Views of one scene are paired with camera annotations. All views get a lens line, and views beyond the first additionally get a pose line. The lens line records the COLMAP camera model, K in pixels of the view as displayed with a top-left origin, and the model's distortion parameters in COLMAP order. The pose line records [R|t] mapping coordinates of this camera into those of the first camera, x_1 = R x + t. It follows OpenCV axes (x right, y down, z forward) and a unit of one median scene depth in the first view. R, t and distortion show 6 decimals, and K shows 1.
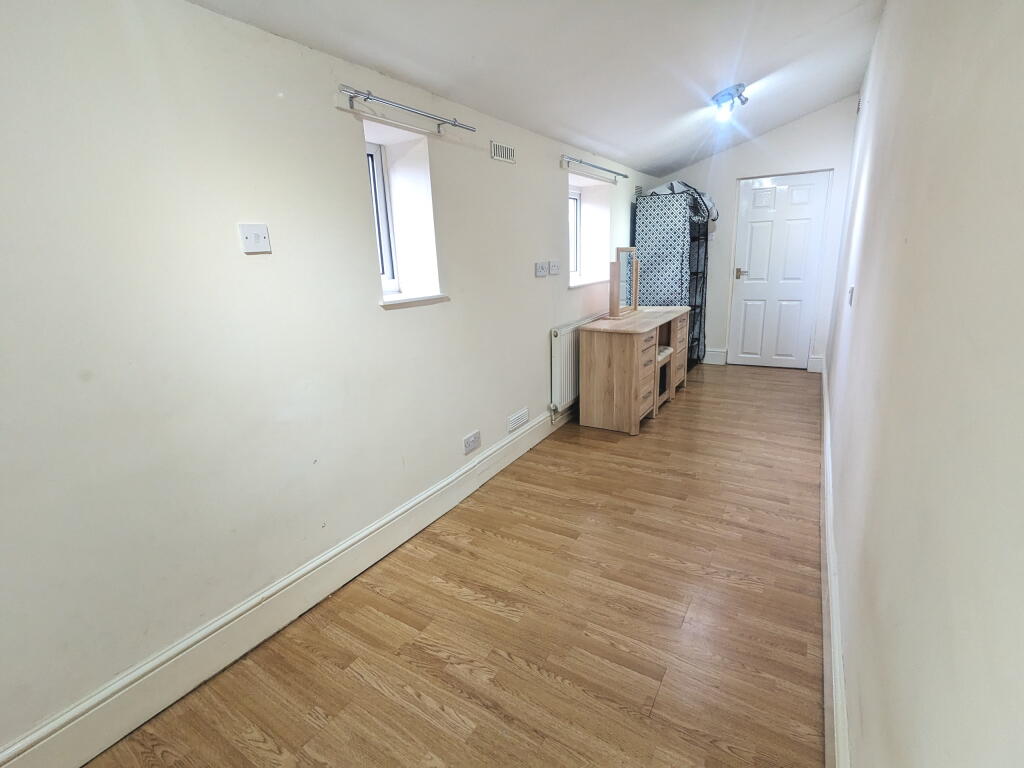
lens RADIAL K [[482.1, 0, 512.0], [0, 482.1, 384.0], [0, 0, 1]] dist [-0.002296, -0.000191]
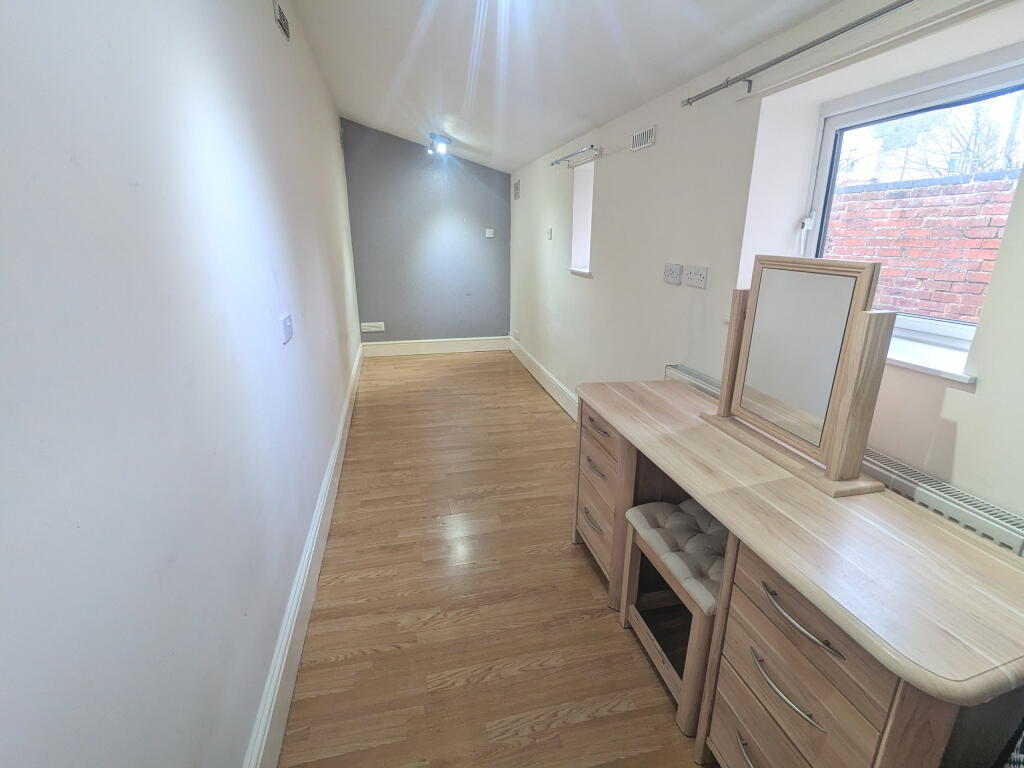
lens RADIAL K [[482.1, 0, 512.0], [0, 482.1, 384.0], [0, 0, 1]] dist [-0.002296, -0.000191]
pose [[-0.707747, 0.240875, -0.664134, 1.028407], [-0.161772, 0.859843, 0.484252, -0.552226], [0.687694, 0.450167, -0.569584, 1.795393]]
